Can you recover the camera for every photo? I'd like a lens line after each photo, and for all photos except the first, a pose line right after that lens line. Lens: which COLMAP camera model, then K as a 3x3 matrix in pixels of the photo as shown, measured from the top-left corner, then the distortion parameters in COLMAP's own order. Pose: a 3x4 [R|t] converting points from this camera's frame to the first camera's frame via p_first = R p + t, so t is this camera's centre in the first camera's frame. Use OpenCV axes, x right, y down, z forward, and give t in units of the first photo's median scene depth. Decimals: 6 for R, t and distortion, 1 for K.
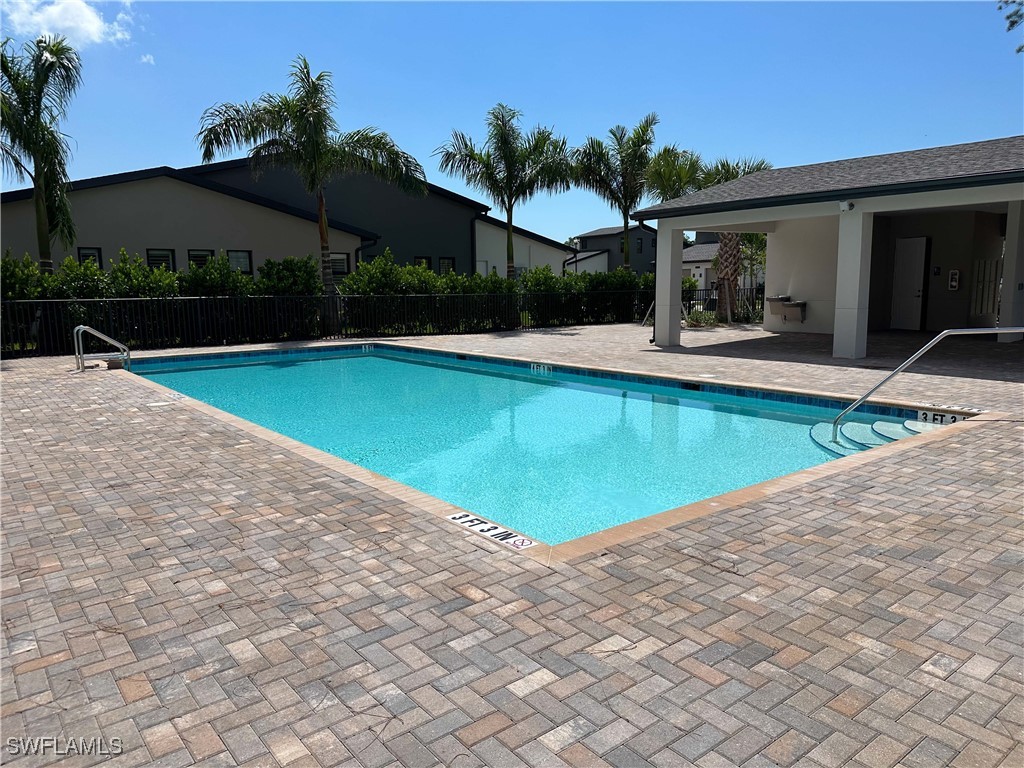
lens RADIAL K [[720.4, 0, 516.7], [0, 720.4, 378.9], [0, 0, 1]] dist [0.054064, -0.046584]
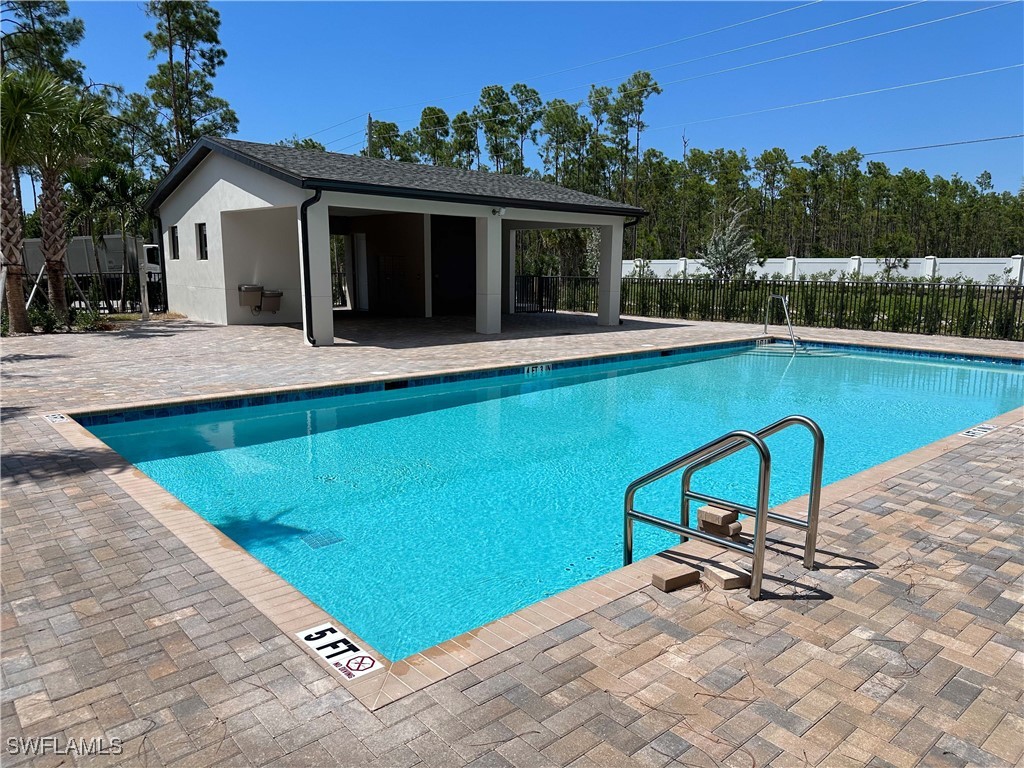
lens RADIAL K [[720.4, 0, 506.6], [0, 720.4, 378.8], [0, 0, 1]] dist [0.054064, -0.046584]
pose [[-0.043240, -0.138169, 0.989464, -0.823165], [0.121151, 0.982357, 0.142471, -0.131755], [-0.991692, 0.126035, -0.025738, 1.062054]]
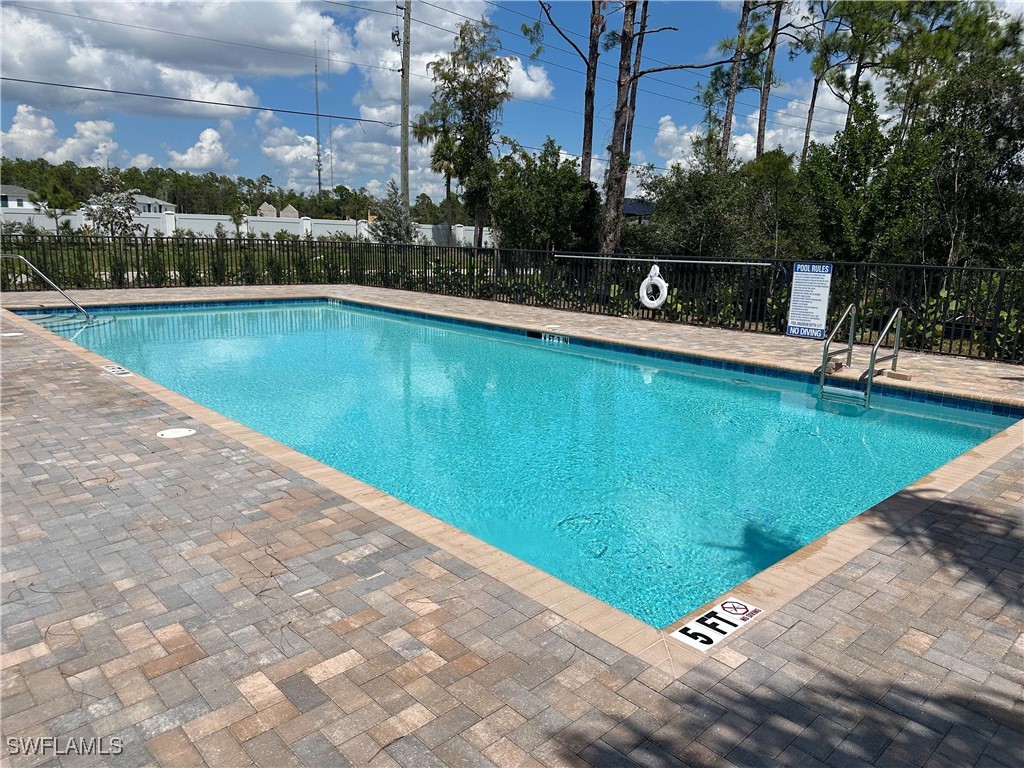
lens RADIAL K [[729.6, 0, 520.5], [0, 729.6, 367.0], [0, 0, 1]] dist [0.049067, -0.042356]
pose [[-0.995913, 0.004736, -0.090199, -0.167482], [-0.022870, 0.952861, 0.302545, -0.207021], [0.087380, 0.303371, -0.948858, 1.588490]]
